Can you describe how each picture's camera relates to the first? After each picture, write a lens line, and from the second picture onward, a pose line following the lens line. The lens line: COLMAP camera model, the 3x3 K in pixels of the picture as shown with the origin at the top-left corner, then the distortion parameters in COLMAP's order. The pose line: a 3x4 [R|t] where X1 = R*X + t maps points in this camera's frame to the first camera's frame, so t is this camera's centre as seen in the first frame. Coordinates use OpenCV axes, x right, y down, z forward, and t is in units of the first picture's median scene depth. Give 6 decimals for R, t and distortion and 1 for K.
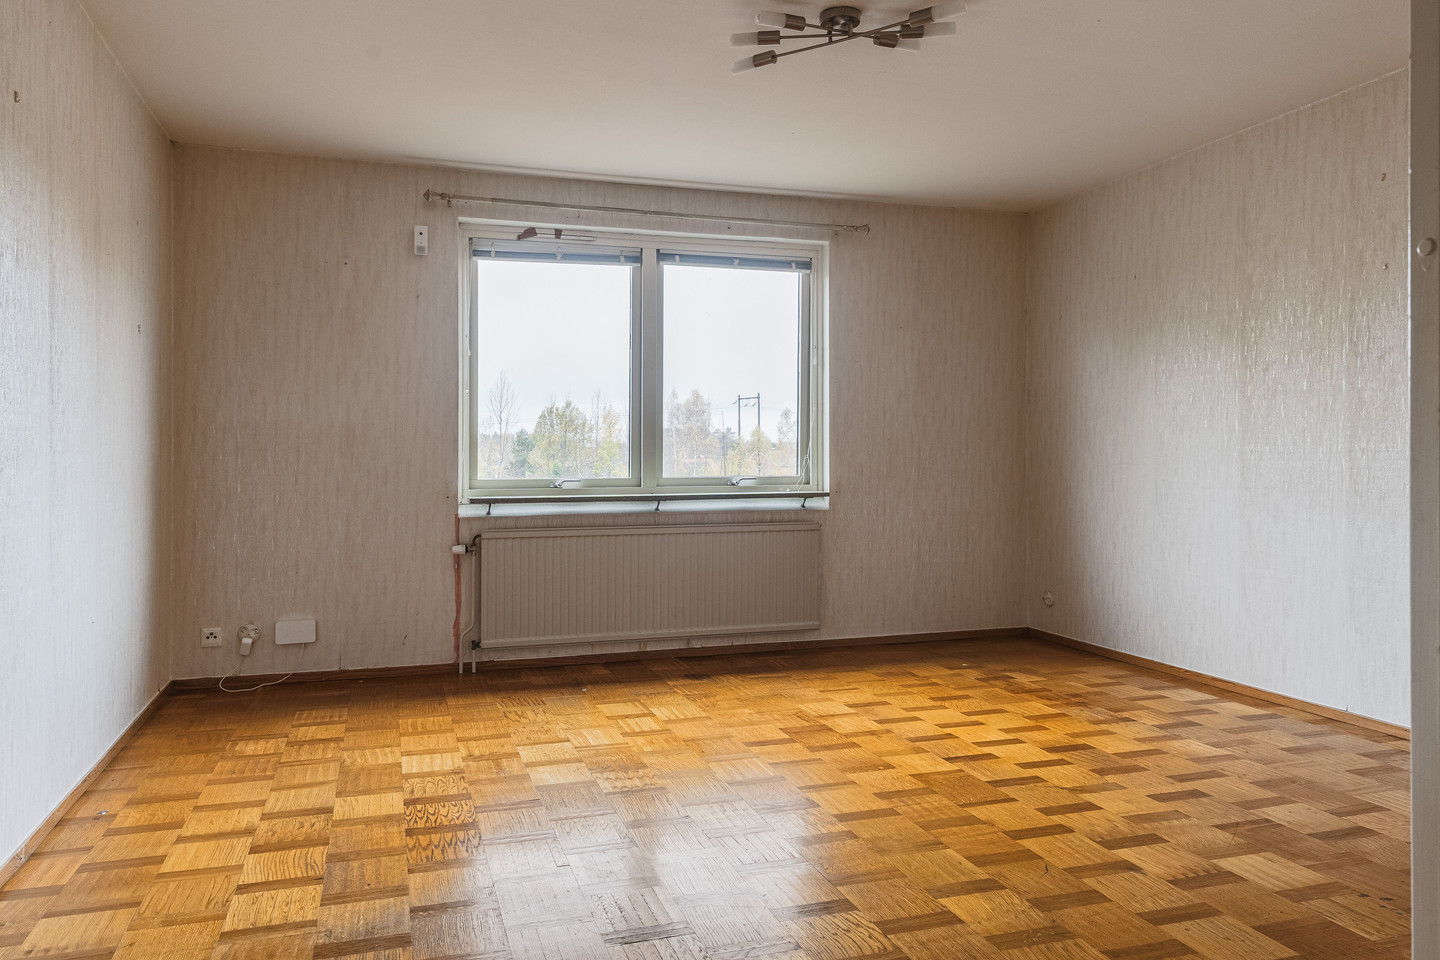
lens RADIAL K [[1058.8, 0, 721.4], [0, 1058.8, 448.3], [0, 0, 1]] dist [0.006704, 0.001291]
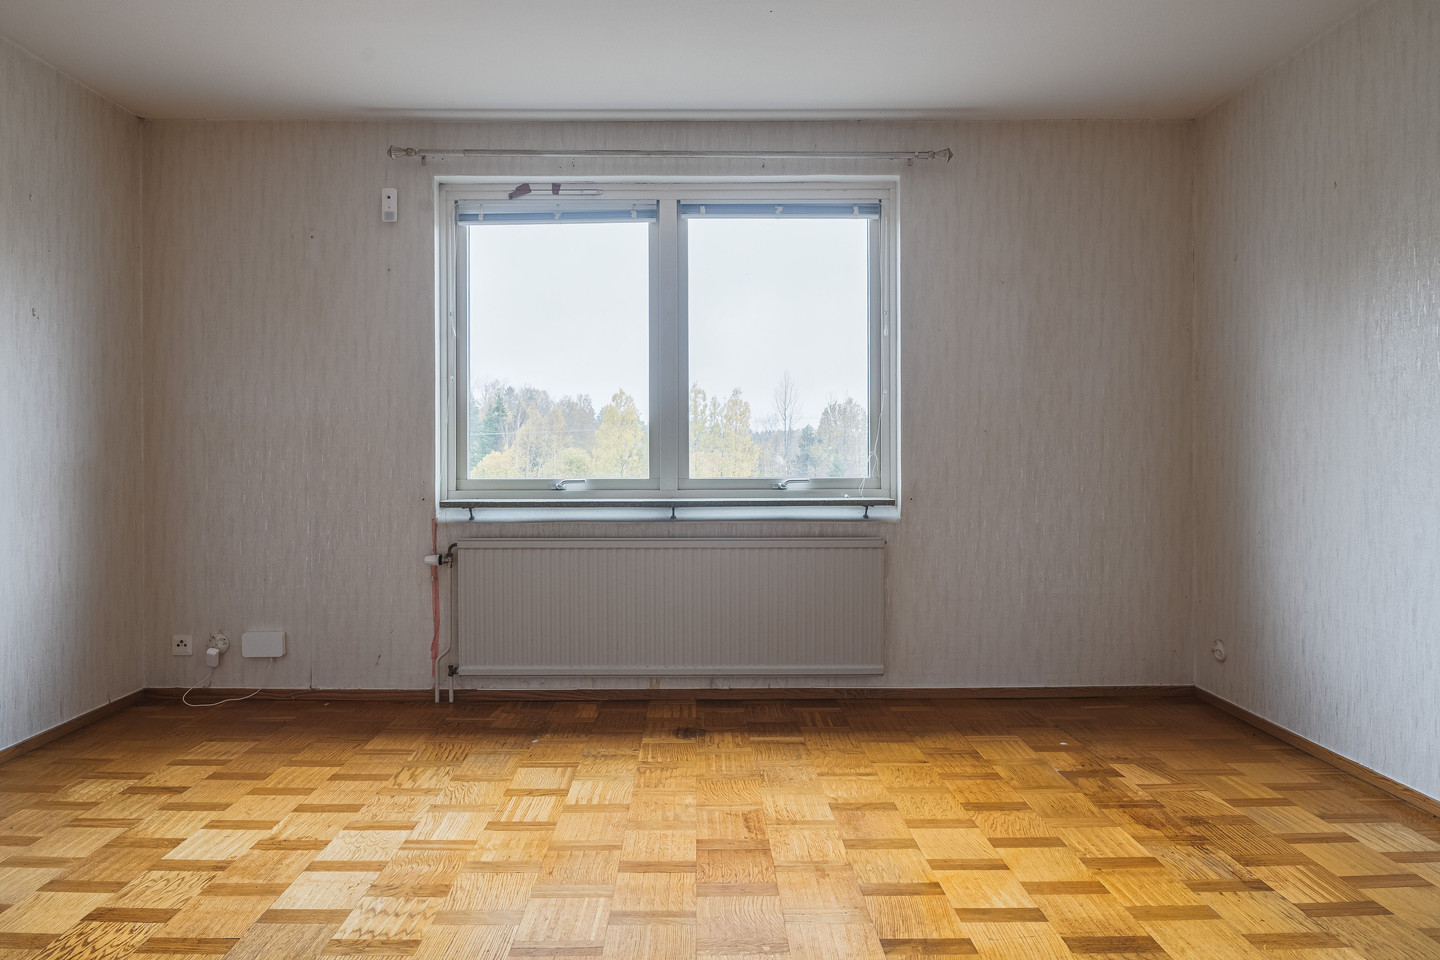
lens RADIAL K [[963.3, 0, 716.3], [0, 963.3, 452.5], [0, 0, 1]] dist [-0.021933, -0.007170]
pose [[0.951364, 0.001822, -0.308062, 0.204479], [0.001291, 0.999950, 0.009902, 0.000232], [0.308065, -0.009818, 0.951315, 0.309999]]
